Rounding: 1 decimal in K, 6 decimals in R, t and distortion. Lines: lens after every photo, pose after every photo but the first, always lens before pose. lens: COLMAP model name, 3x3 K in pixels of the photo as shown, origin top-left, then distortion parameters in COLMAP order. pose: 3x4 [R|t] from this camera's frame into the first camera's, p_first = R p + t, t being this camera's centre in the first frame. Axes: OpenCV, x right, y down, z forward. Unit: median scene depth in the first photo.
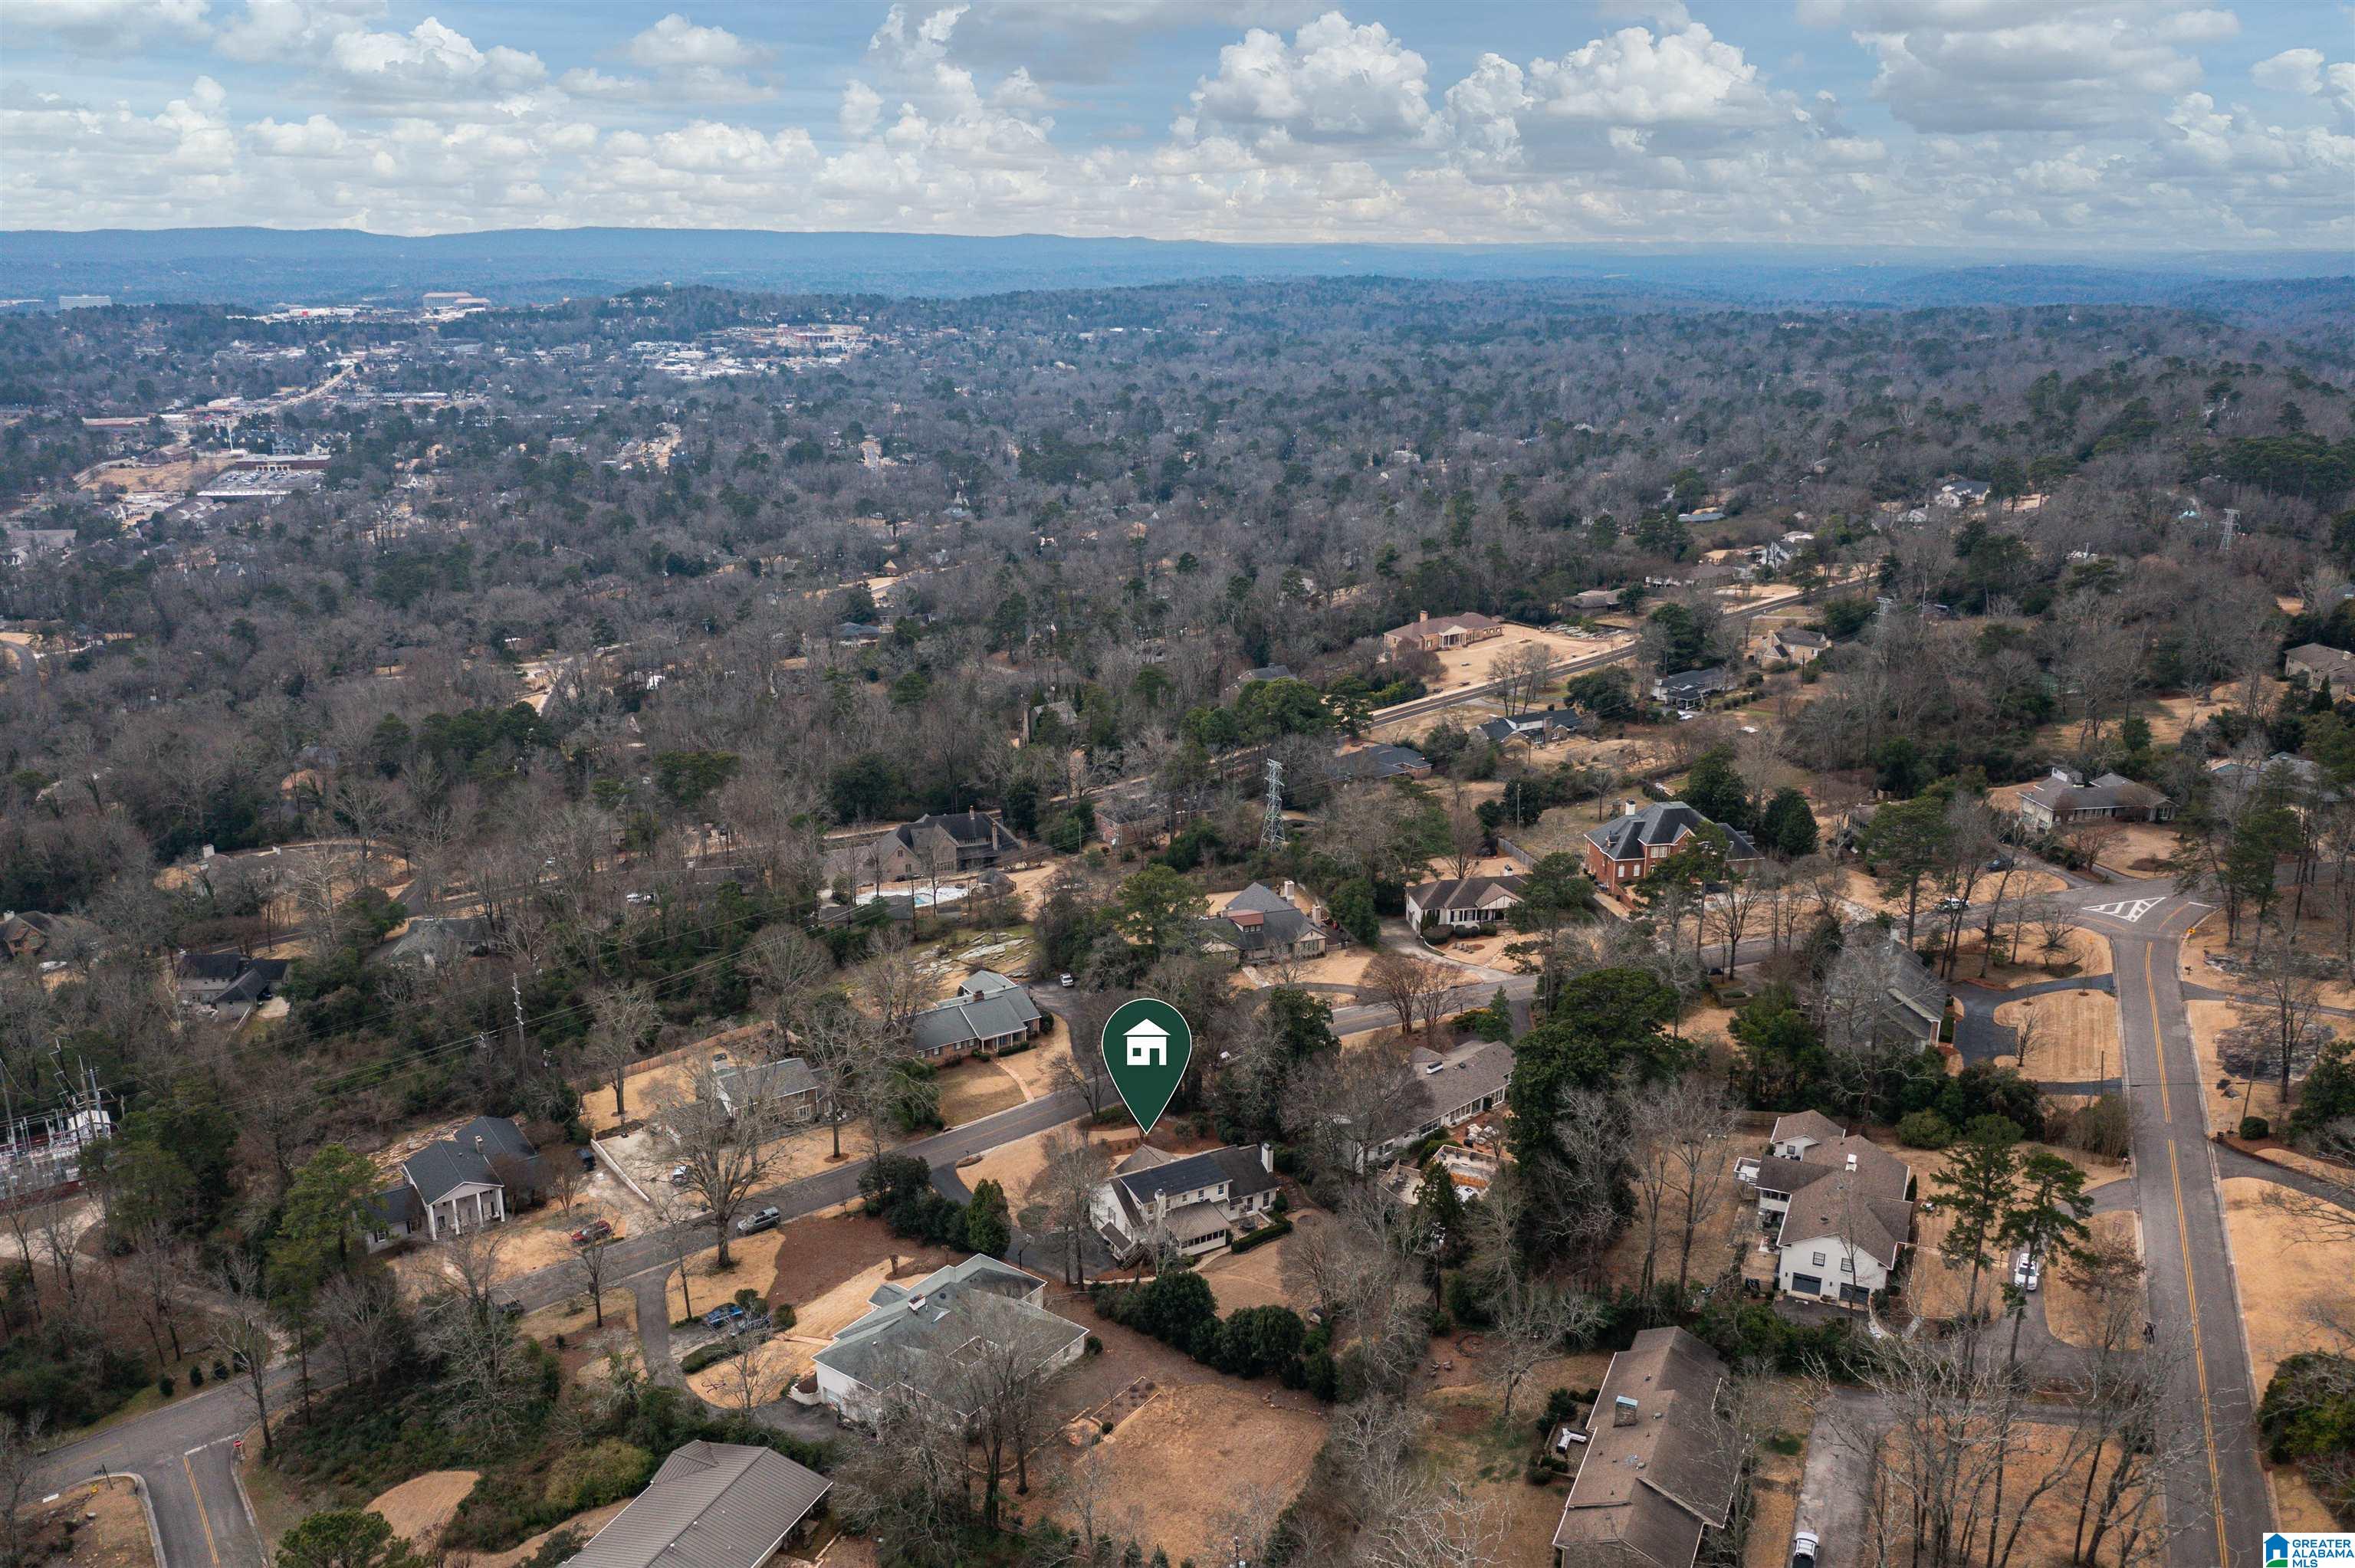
lens RADIAL K [[1853.9, 0, 1181.5], [0, 1853.9, 783.8], [0, 0, 1]] dist [-0.021258, 0.006836]
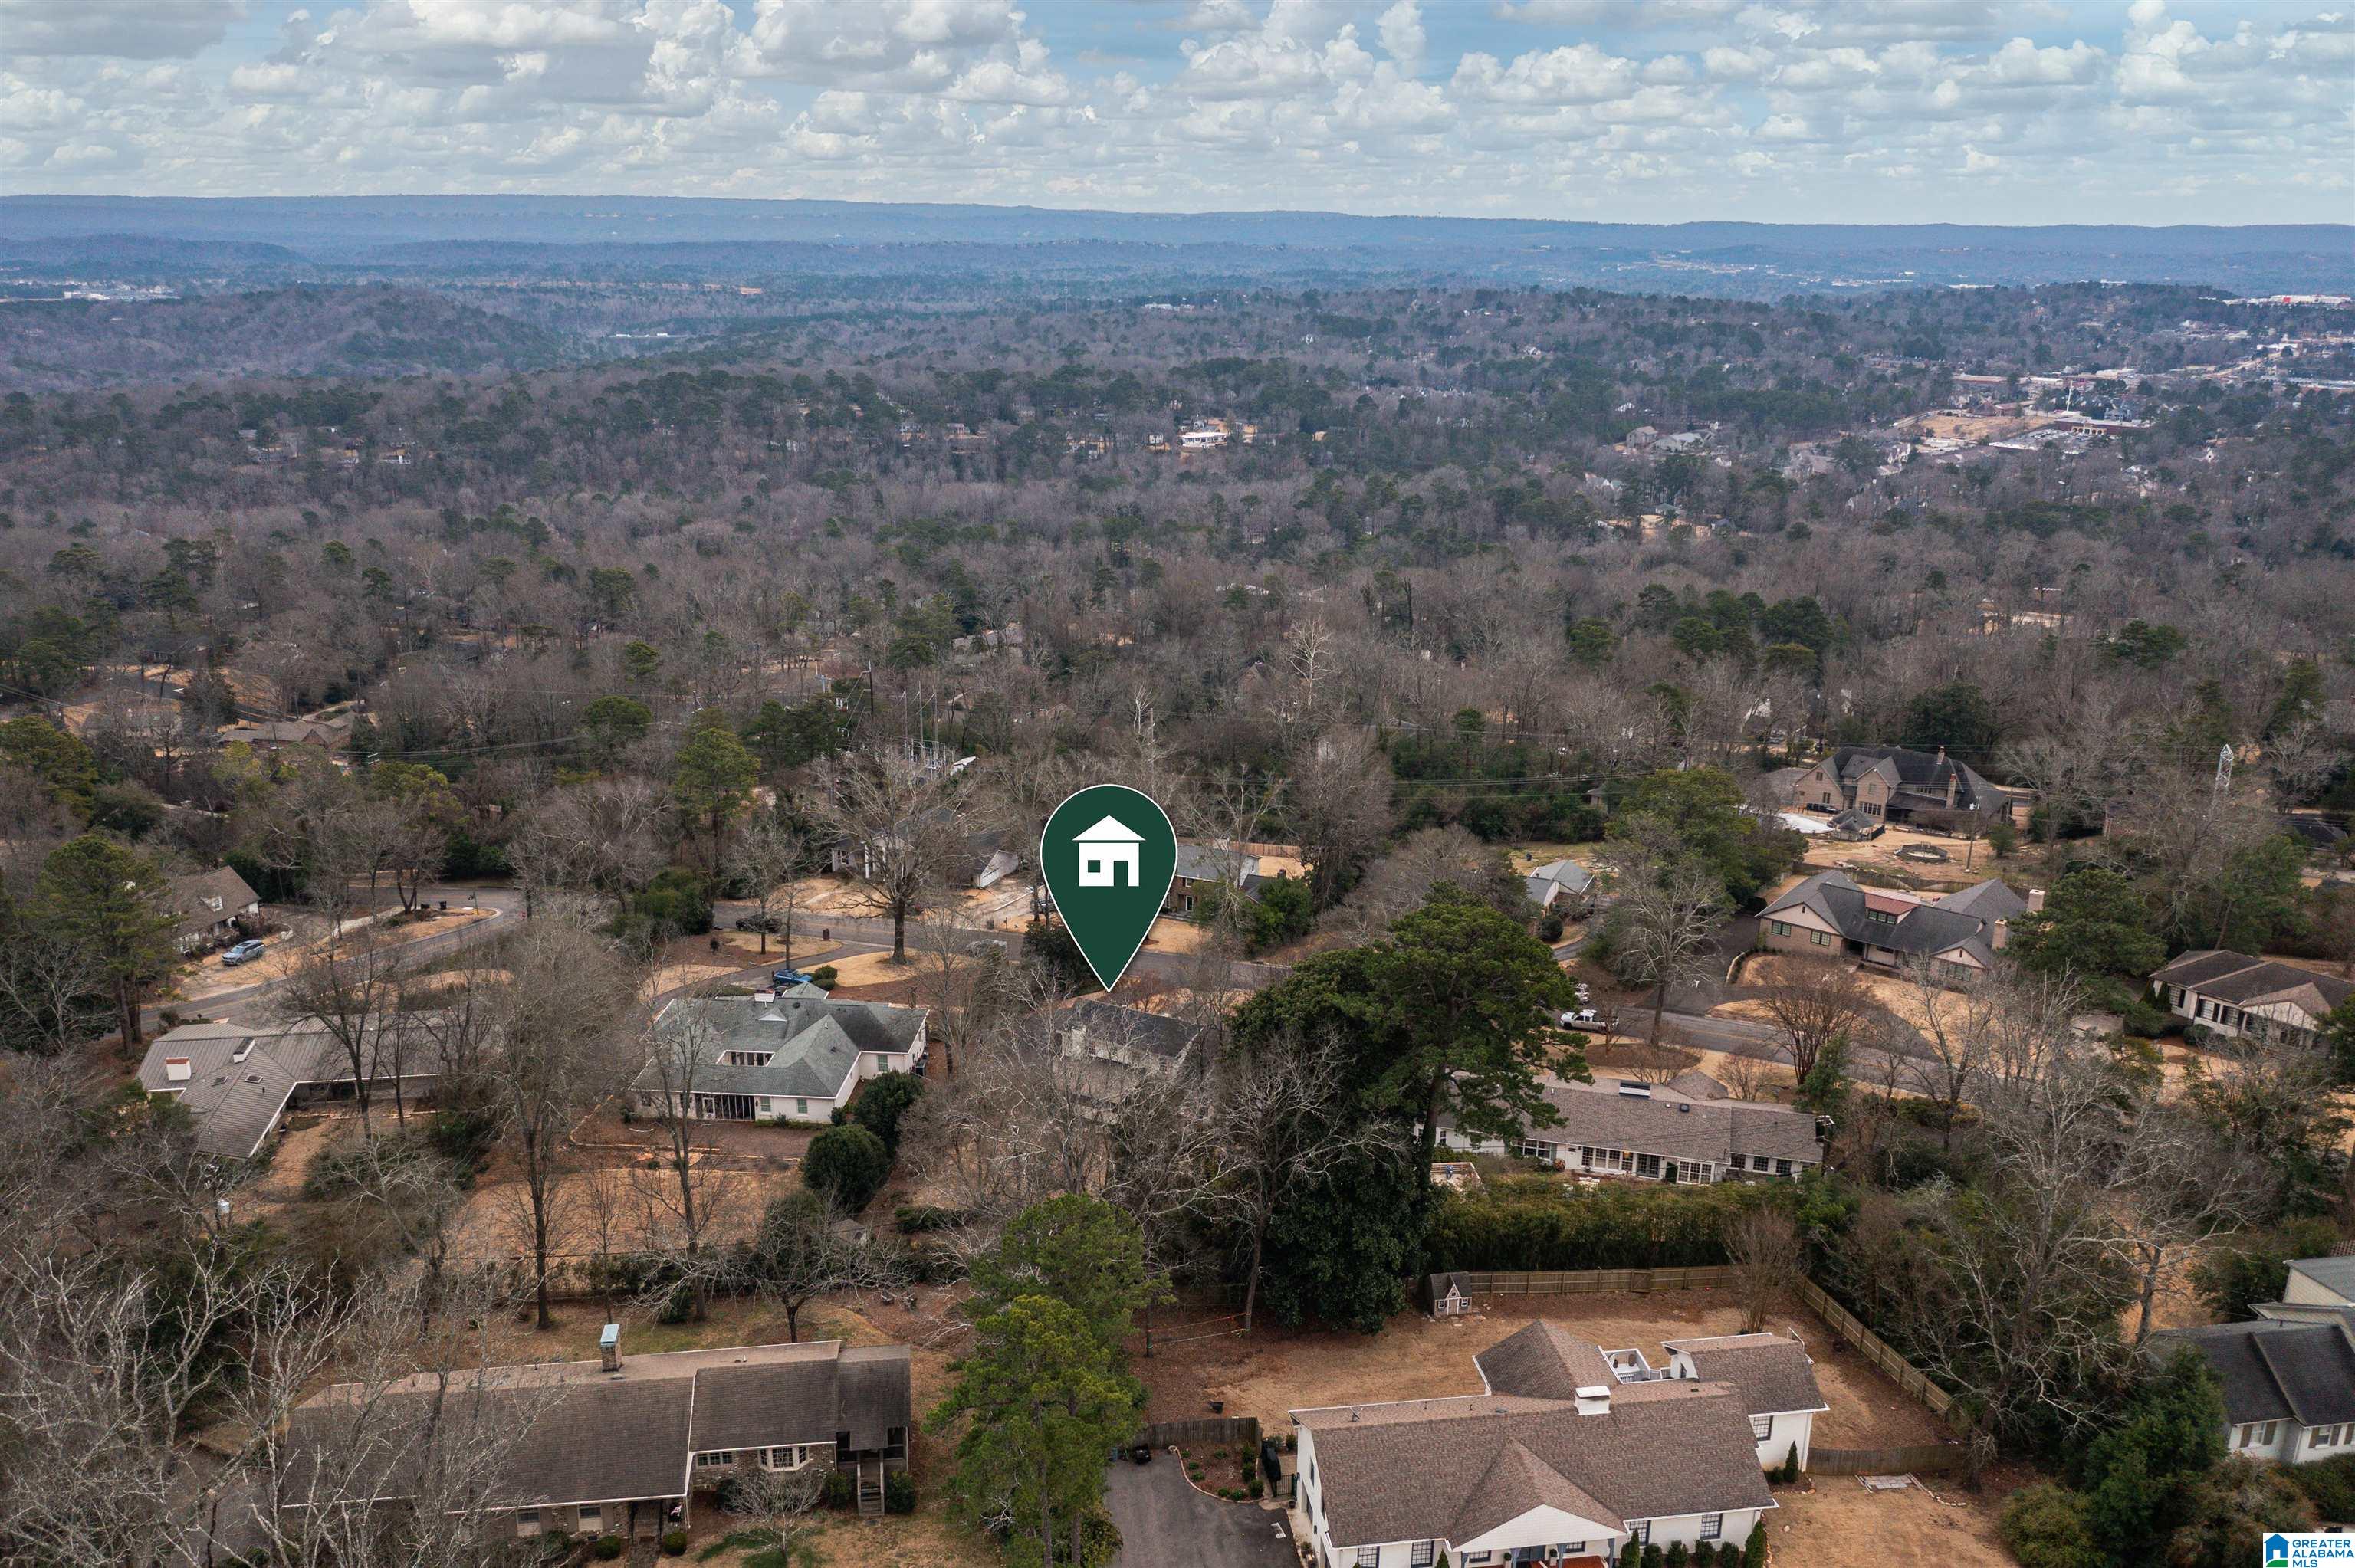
lens RADIAL K [[1853.9, 0, 1181.5], [0, 1853.9, 783.8], [0, 0, 1]] dist [-0.021258, 0.006836]
pose [[0.537658, 0.243691, -0.807179, 0.147206], [-0.244642, 0.961228, 0.127244, 0.002680], [0.806892, 0.129056, 0.576429, 0.134868]]
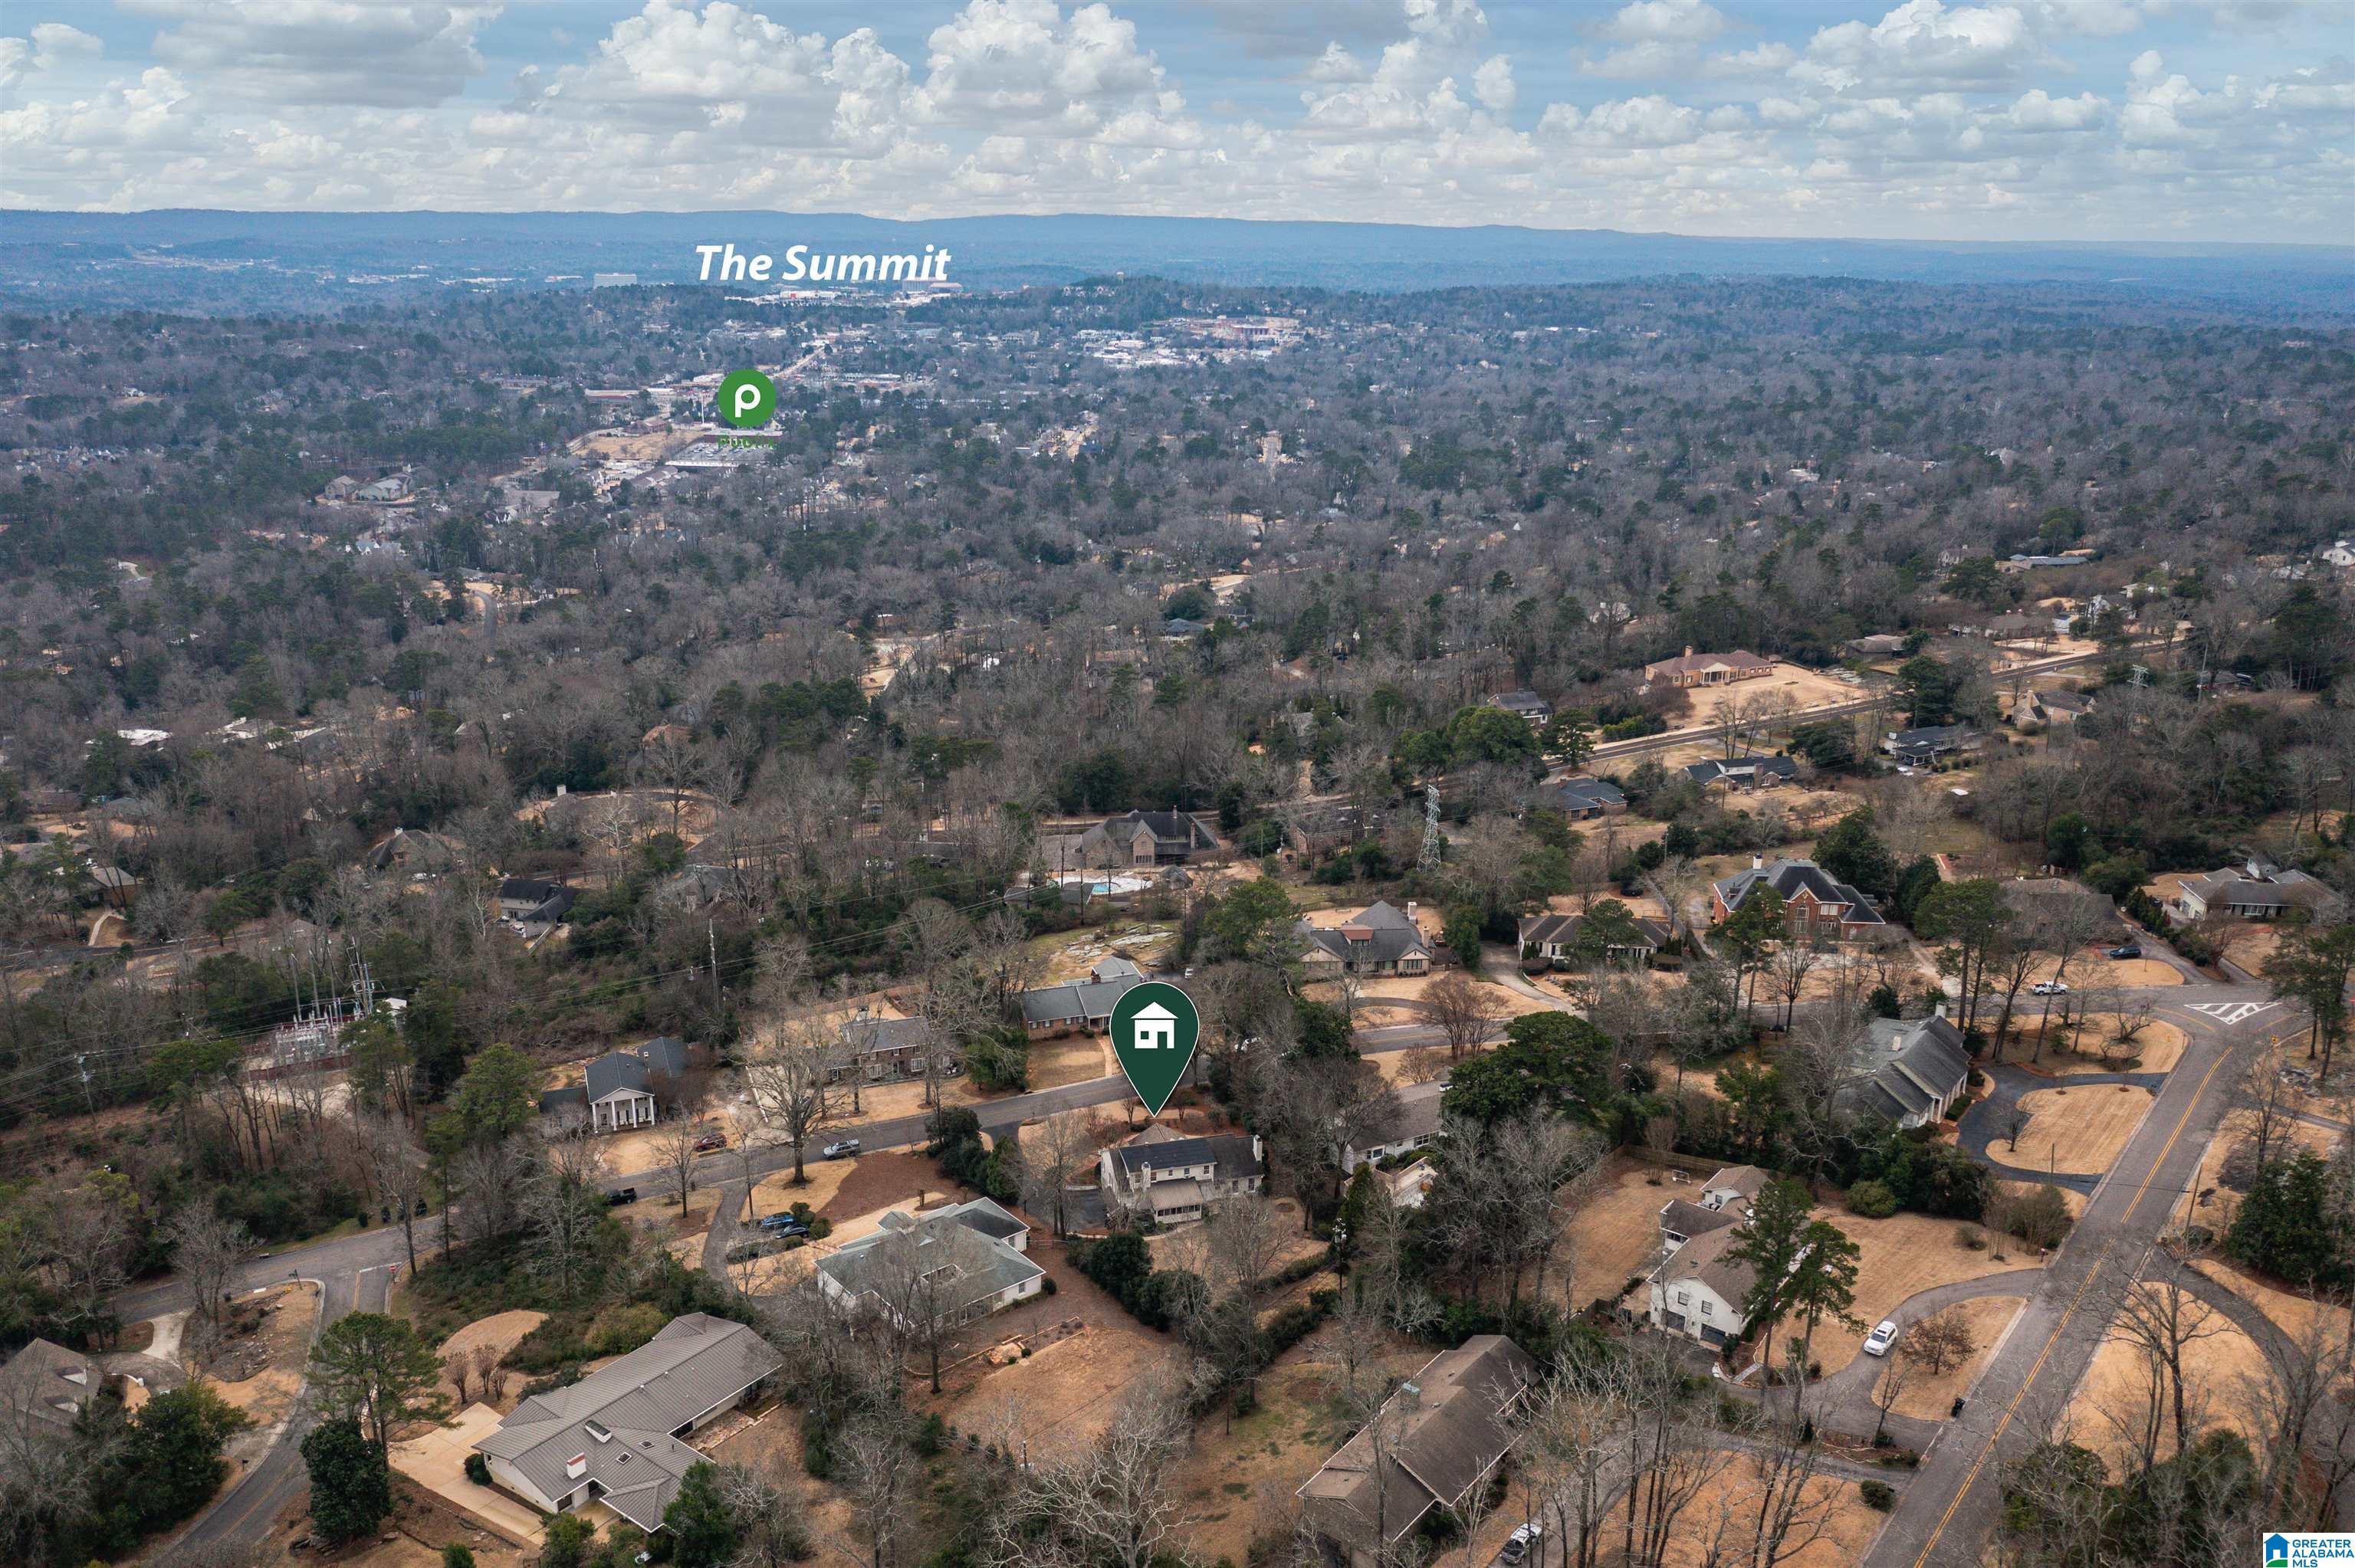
lens RADIAL K [[1853.9, 0, 1181.5], [0, 1853.9, 783.8], [0, 0, 1]] dist [-0.021258, 0.006836]
pose [[0.970754, 0.078210, -0.226978, 0.059234], [-0.076946, 0.996931, 0.014427, -0.007376], [0.227410, 0.003460, 0.973793, -0.024666]]
